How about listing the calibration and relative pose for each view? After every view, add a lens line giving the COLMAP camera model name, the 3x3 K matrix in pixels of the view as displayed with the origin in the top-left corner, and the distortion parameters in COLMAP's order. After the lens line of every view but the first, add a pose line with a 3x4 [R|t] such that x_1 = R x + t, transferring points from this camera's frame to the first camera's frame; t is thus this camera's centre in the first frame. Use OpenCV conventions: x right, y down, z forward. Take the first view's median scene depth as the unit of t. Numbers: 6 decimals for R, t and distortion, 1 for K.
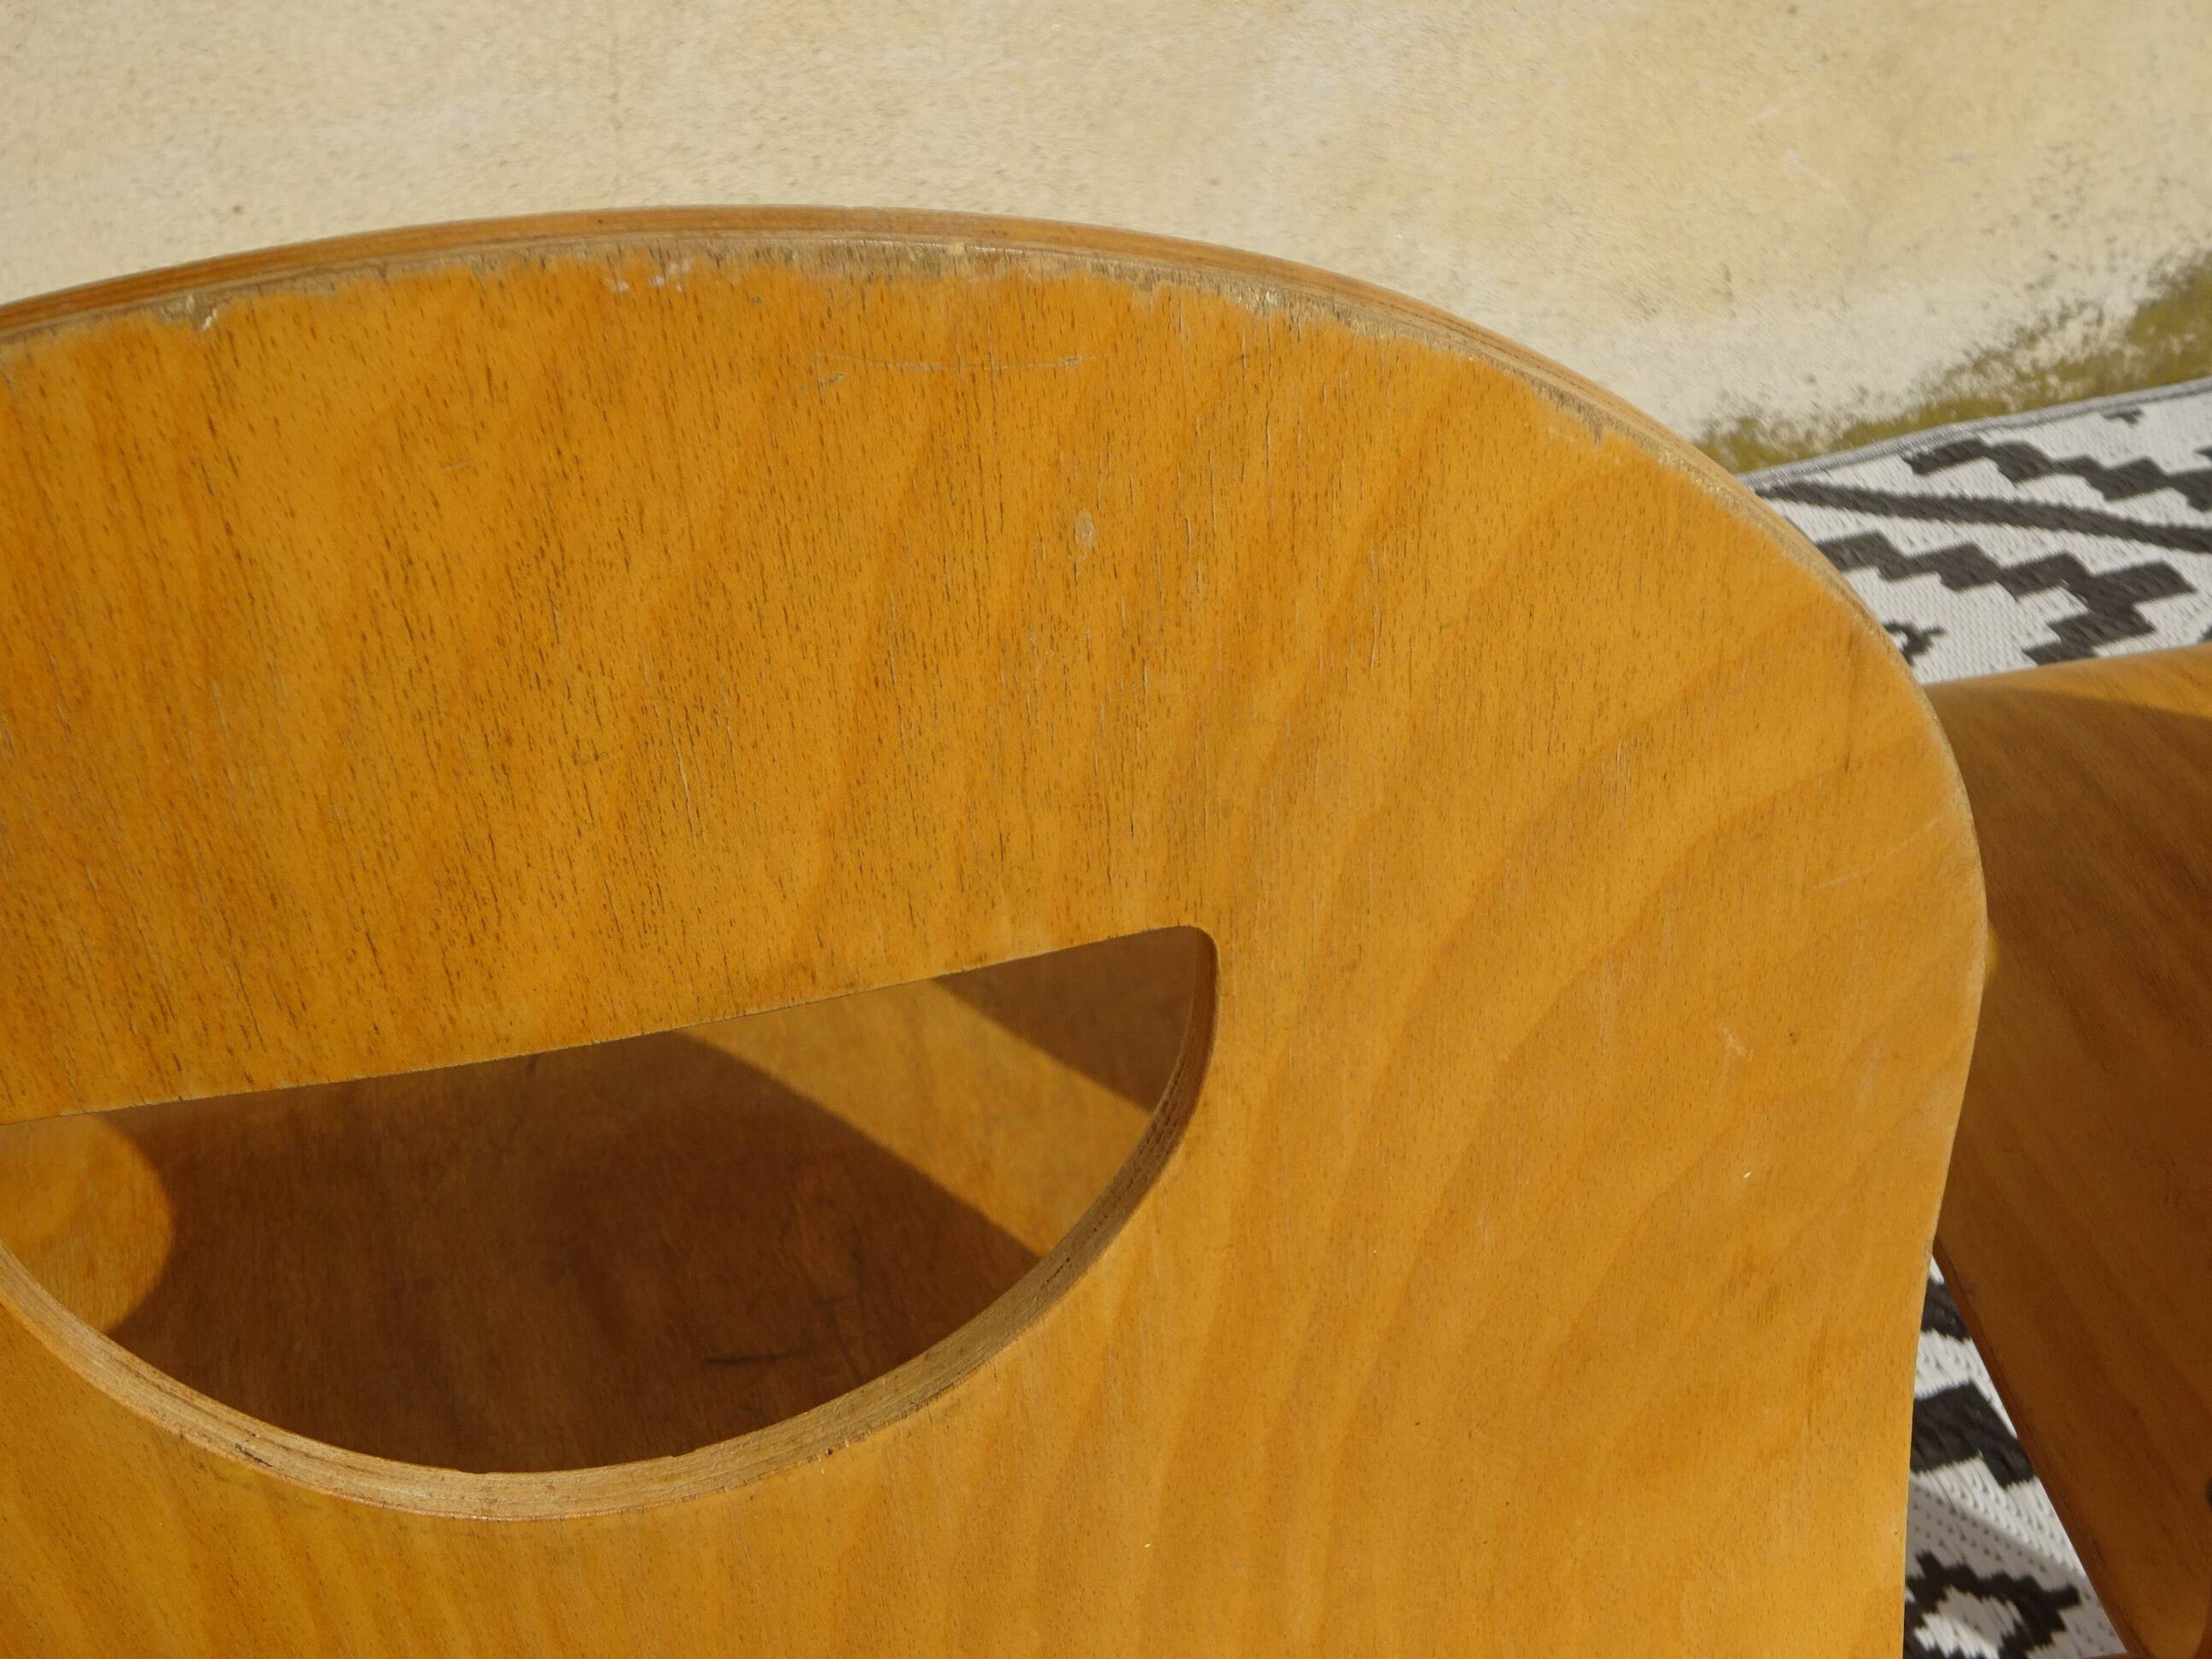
lens RADIAL K [[2986.8, 0, 1114.8], [0, 2986.8, 823.6], [0, 0, 1]] dist [0.009453, 0.106329]
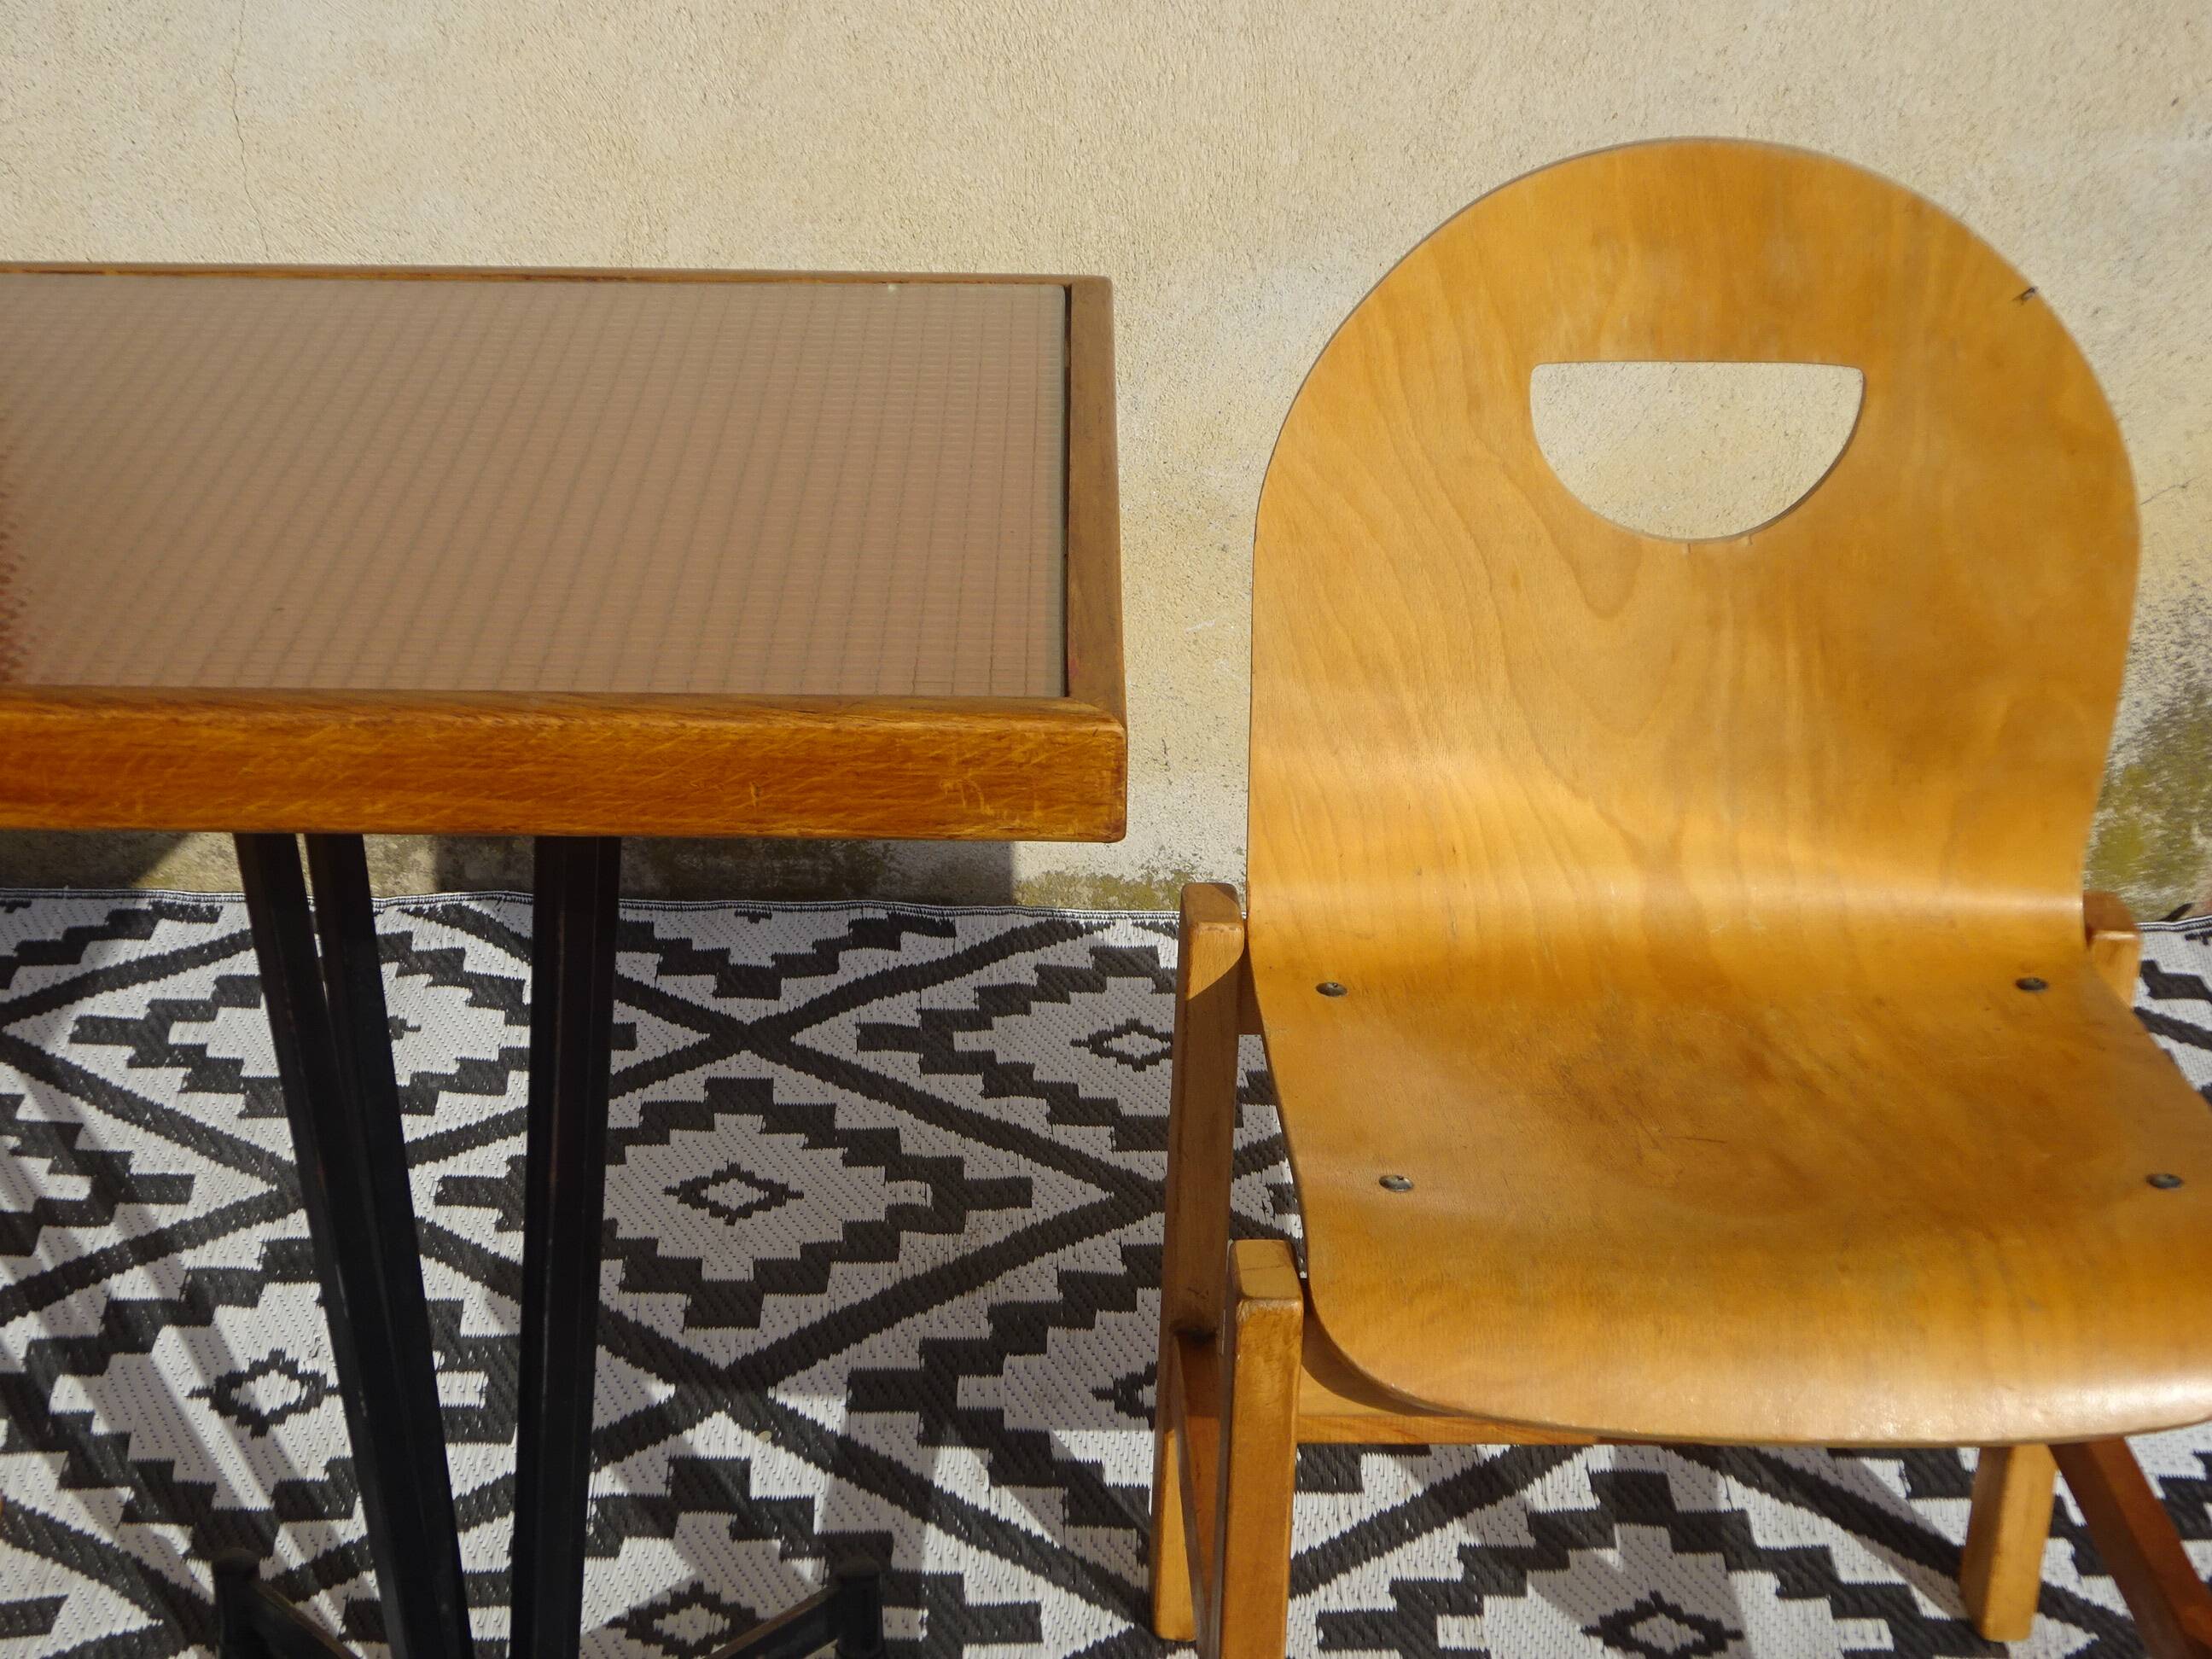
lens RADIAL K [[3824.4, 0, 1111.0], [0, 3824.4, 818.1], [0, 0, 1]] dist [0.029643, 0.039904]
pose [[0.963947, 0.199827, -0.175716, 0.462694], [-0.226886, 0.962242, -0.150378, 0.083613], [0.139032, 0.184823, 0.972888, -0.514770]]
